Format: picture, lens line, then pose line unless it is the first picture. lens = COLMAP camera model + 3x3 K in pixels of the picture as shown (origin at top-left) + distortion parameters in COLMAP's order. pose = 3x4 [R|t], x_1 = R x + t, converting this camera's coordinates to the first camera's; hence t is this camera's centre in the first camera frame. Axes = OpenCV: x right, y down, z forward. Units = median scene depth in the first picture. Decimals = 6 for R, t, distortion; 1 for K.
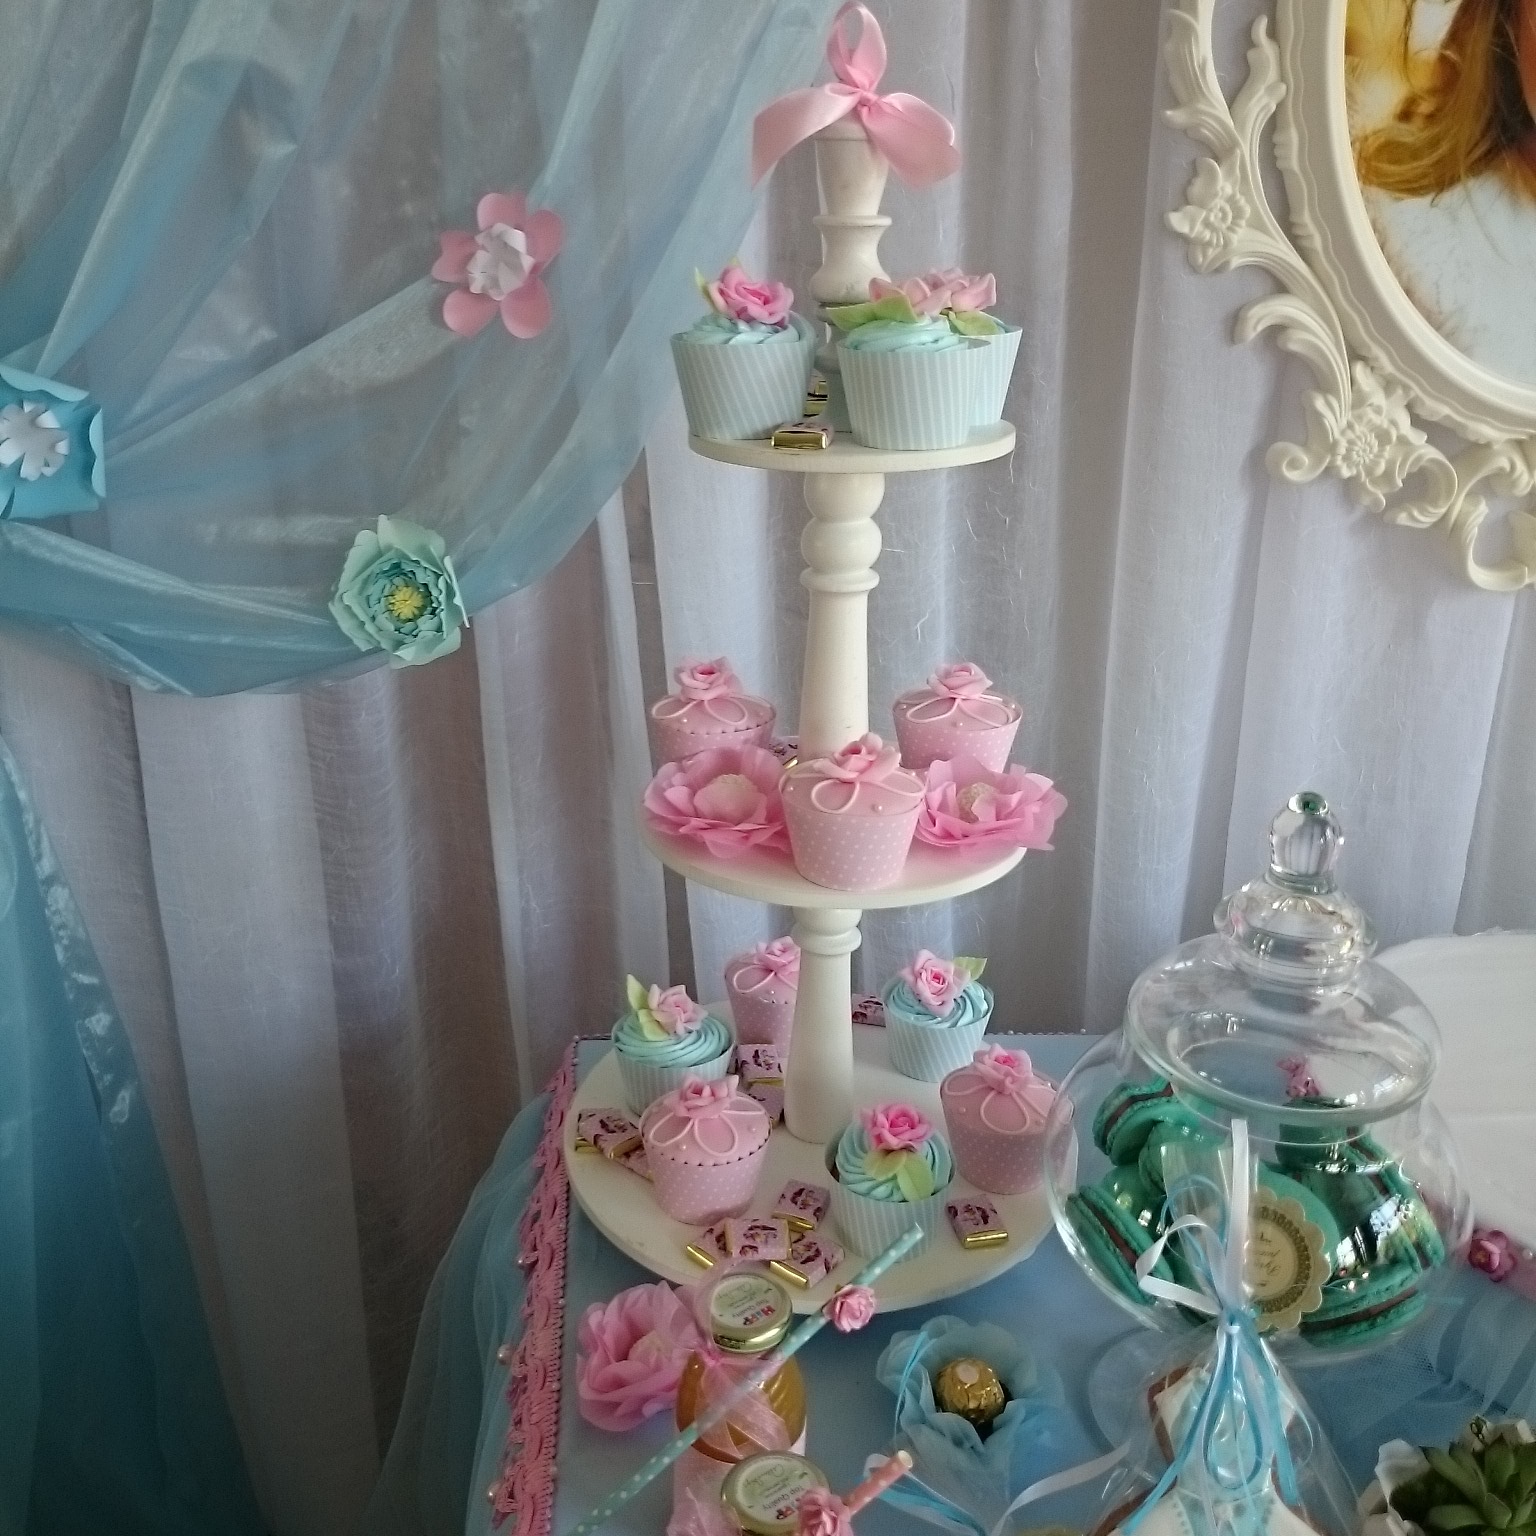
lens RADIAL K [[1633.3, 0, 768.0], [0, 1633.3, 768.0], [0, 0, 1]] dist [0.122380, -0.357890]
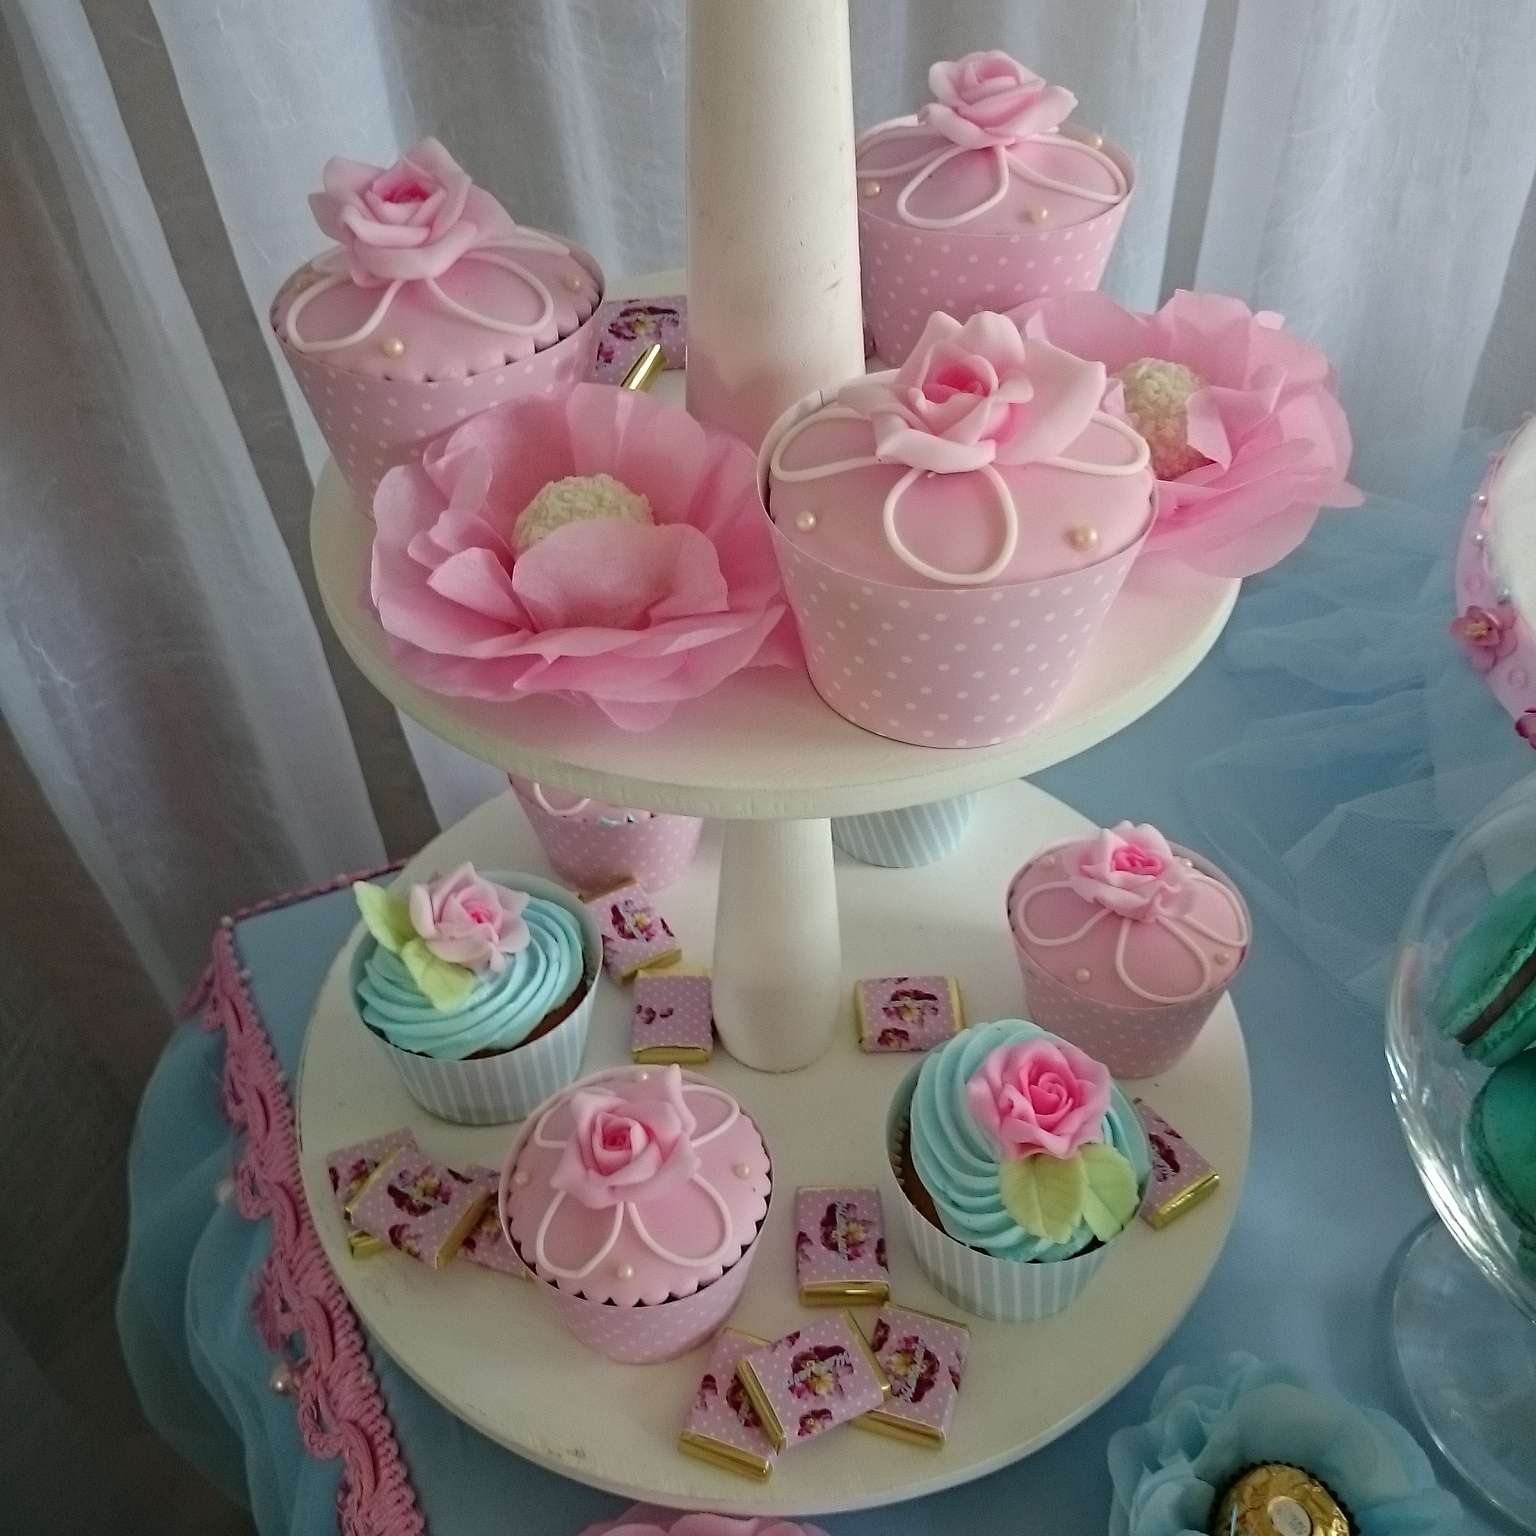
lens RADIAL K [[1633.3, 0, 768.0], [0, 1633.3, 768.0], [0, 0, 1]] dist [0.122380, -0.357890]
pose [[0.932560, -0.267166, 0.242806, -0.074595], [0.162555, 0.911272, 0.378364, -0.058921], [-0.322349, -0.313378, 0.893244, 0.508945]]
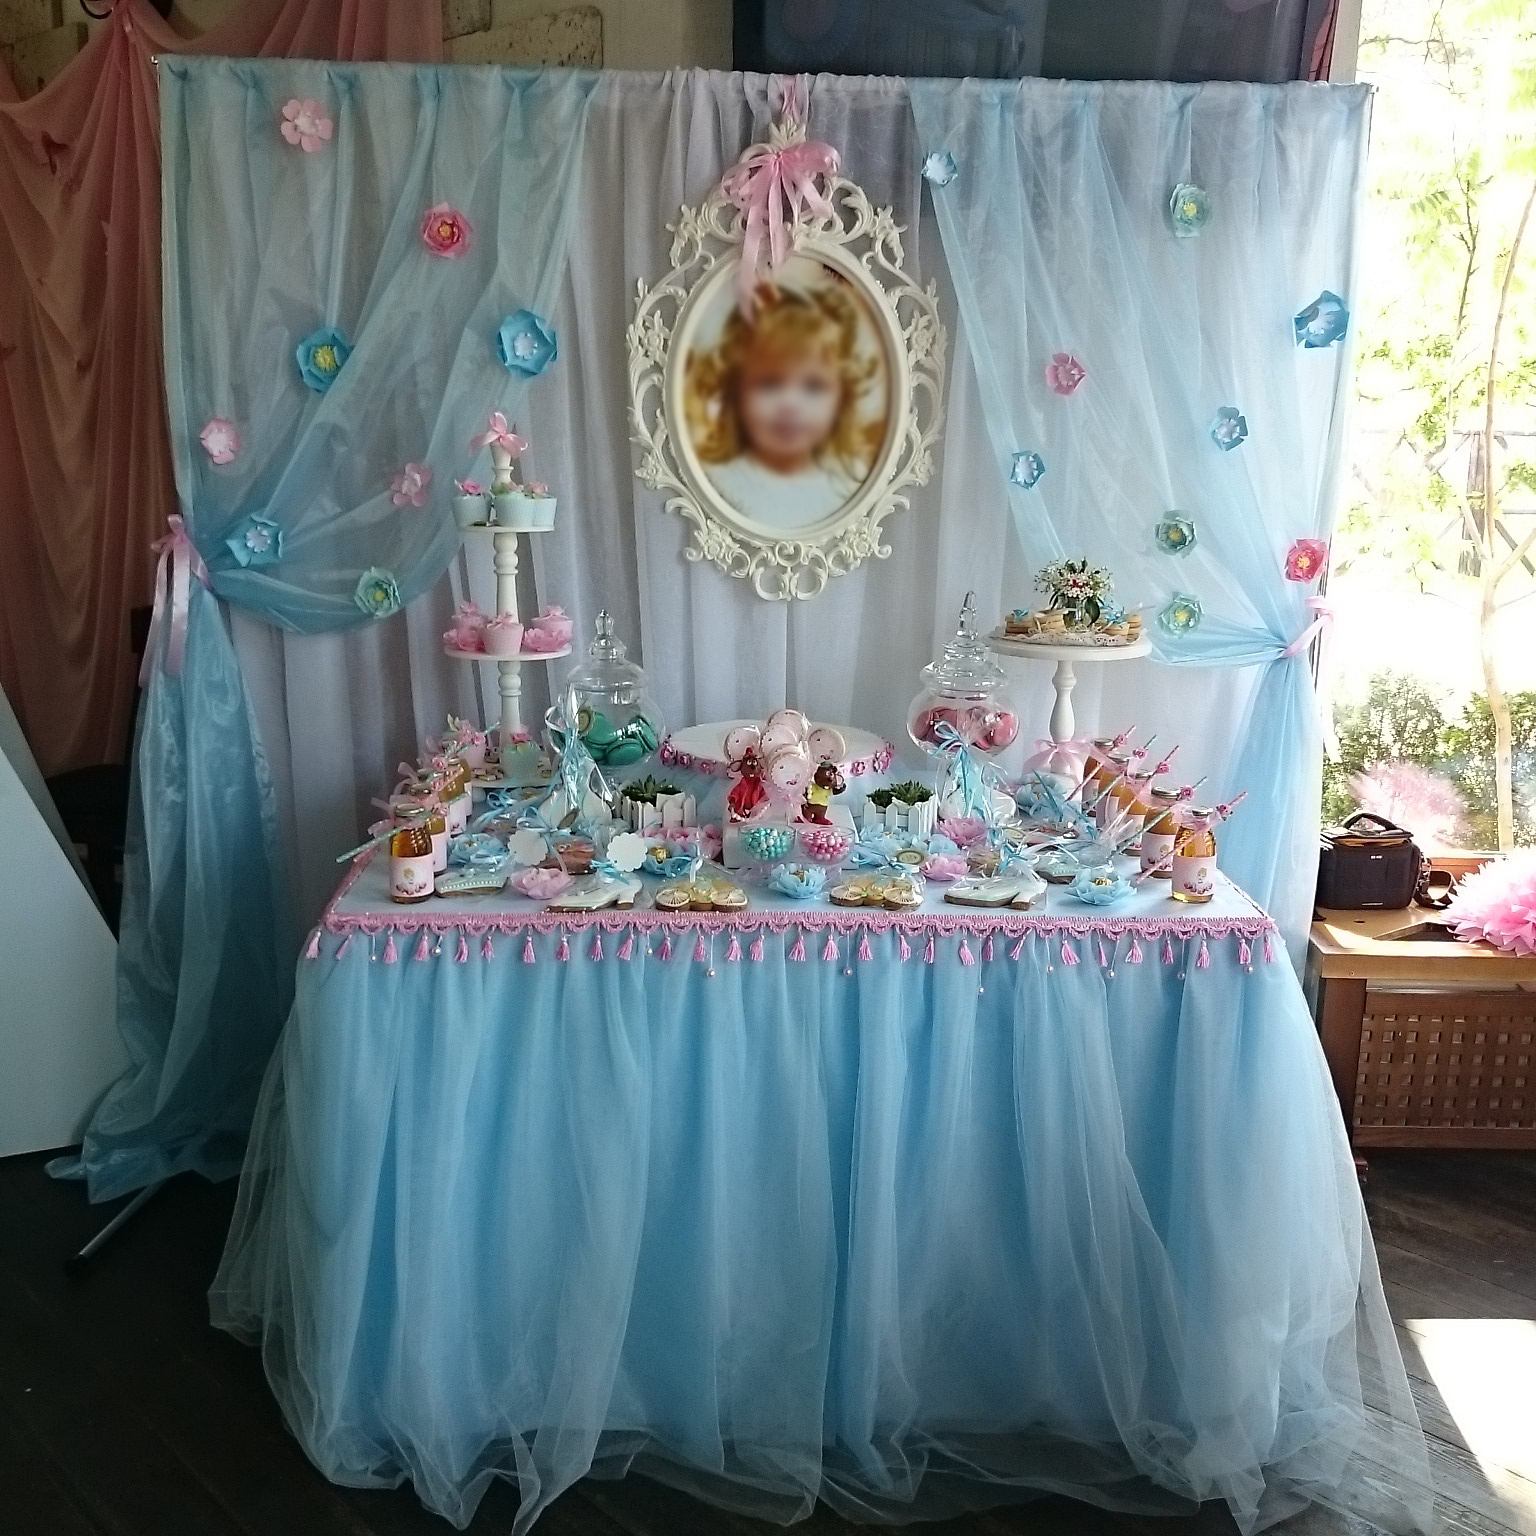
lens RADIAL K [[1365.4, 0, 768.0], [0, 1365.4, 740.7], [0, 0, 1]] dist [0.003816, -0.000510]
pose [[0.999965, -0.002254, 0.007998, 0.483511], [0.003500, 0.987215, -0.159359, 0.581138], [-0.007537, 0.159381, 0.987188, -1.466871]]
